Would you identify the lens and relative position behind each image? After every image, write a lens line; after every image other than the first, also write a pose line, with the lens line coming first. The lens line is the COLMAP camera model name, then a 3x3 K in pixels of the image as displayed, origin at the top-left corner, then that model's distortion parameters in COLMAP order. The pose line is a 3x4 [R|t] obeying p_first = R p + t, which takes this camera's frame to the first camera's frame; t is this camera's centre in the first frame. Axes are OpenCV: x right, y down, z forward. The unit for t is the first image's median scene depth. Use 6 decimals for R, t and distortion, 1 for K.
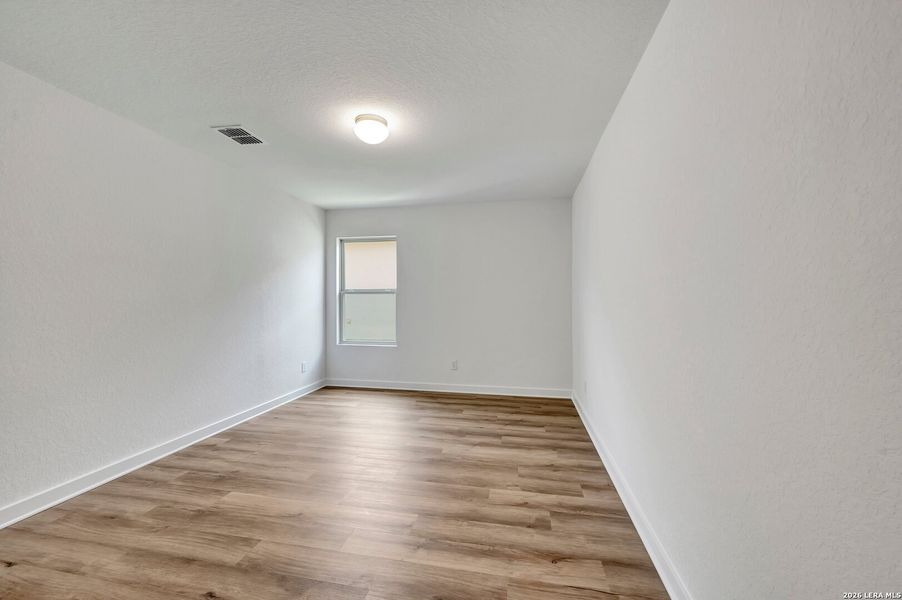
lens RADIAL K [[355.3, 0, 454.3], [0, 355.3, 301.3], [0, 0, 1]] dist [-0.000980, 0.000330]
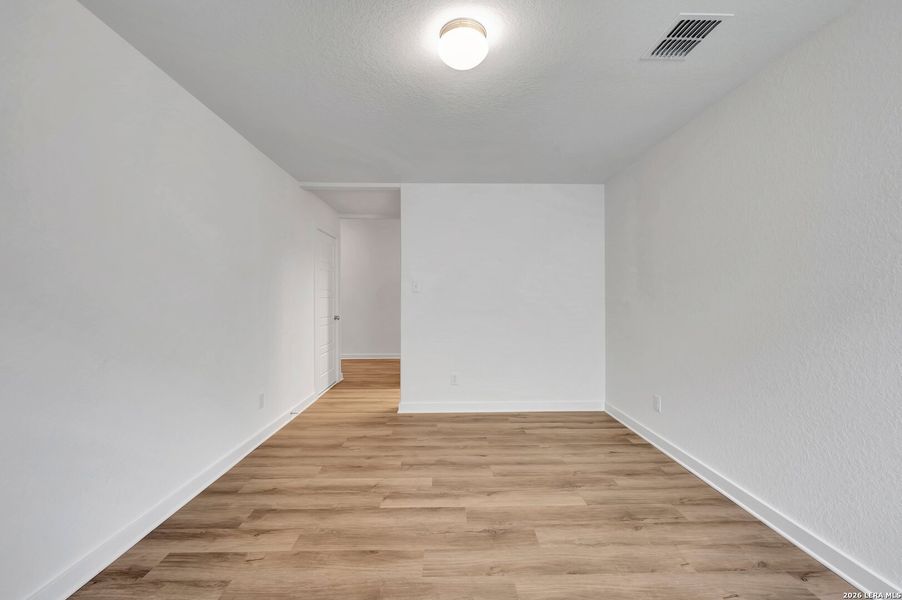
lens RADIAL K [[355.3, 0, 454.3], [0, 355.3, 301.3], [0, 0, 1]] dist [-0.000980, 0.000330]
pose [[-0.976446, 0.003473, -0.215736, -0.083888], [0.001782, 0.999966, 0.008032, -0.012975], [0.215756, 0.007459, -0.976419, 1.886117]]
